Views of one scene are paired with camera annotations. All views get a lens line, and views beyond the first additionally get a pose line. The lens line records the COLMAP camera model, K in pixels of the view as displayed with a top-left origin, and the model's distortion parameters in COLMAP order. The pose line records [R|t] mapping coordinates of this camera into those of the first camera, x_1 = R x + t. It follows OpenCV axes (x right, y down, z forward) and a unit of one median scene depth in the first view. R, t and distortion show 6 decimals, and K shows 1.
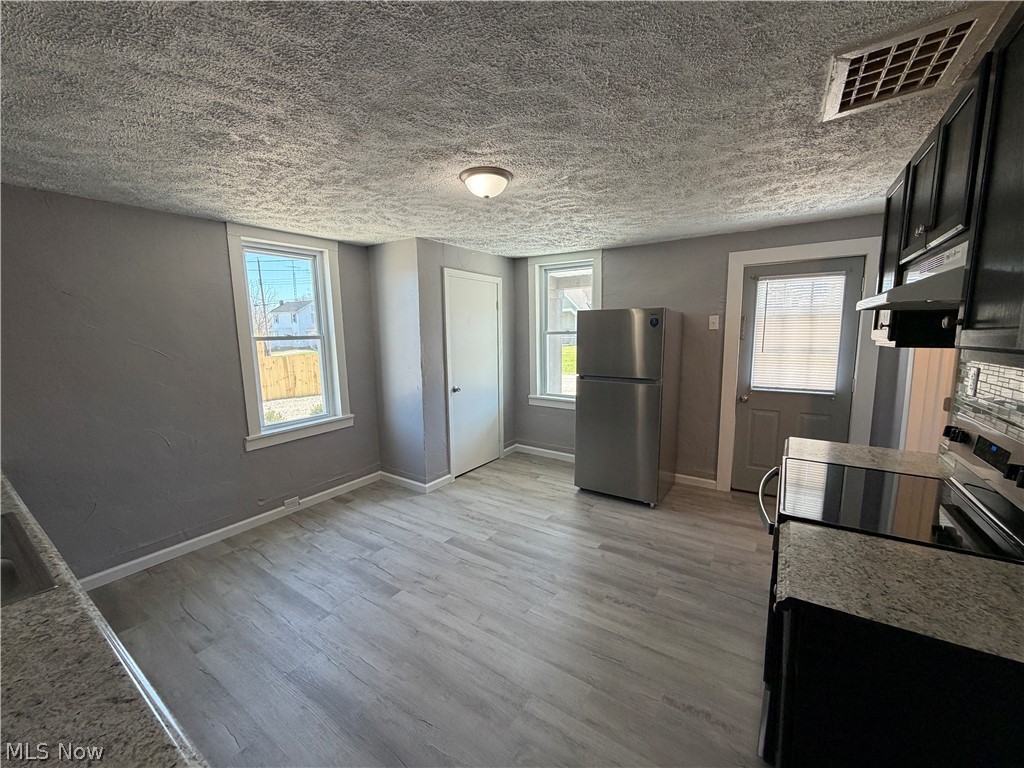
lens RADIAL K [[404.7, 0, 512.0], [0, 404.7, 384.0], [0, 0, 1]] dist [0.000893, 0.000114]
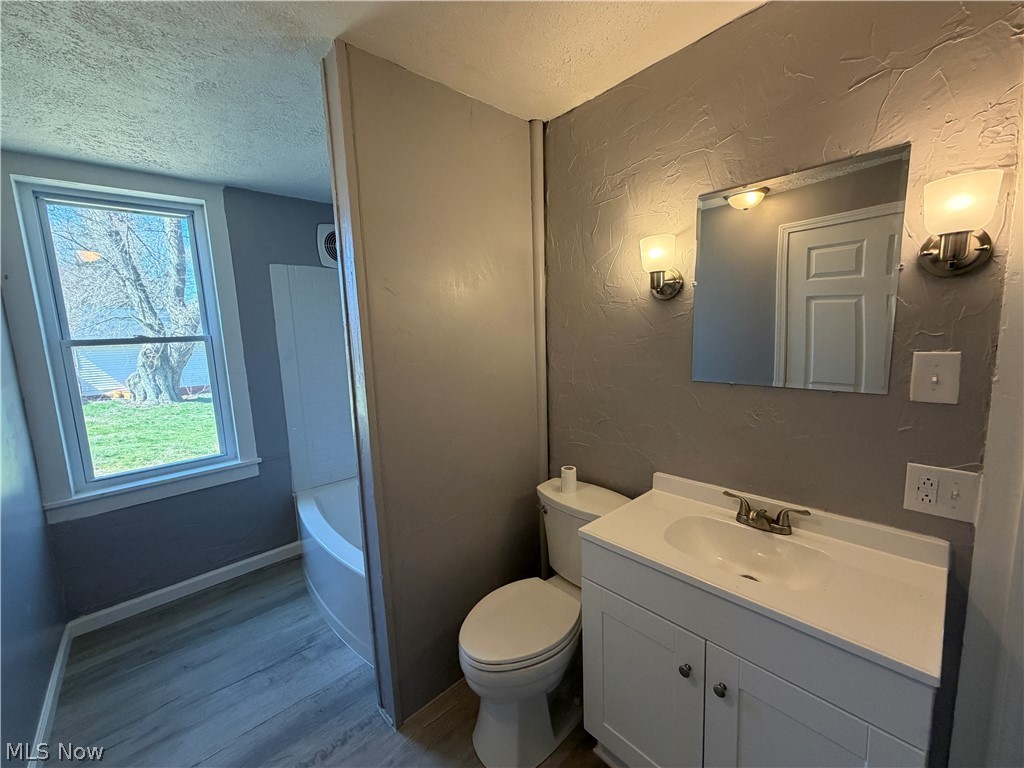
lens RADIAL K [[408.1, 0, 510.1], [0, 408.1, 386.5], [0, 0, 1]] dist [0.000661, 0.000084]
pose [[0.971627, 0.006653, -0.236423, 0.199431], [-0.004297, 0.999936, 0.010477, -0.064229], [0.236478, -0.009164, 0.971594, 0.637263]]
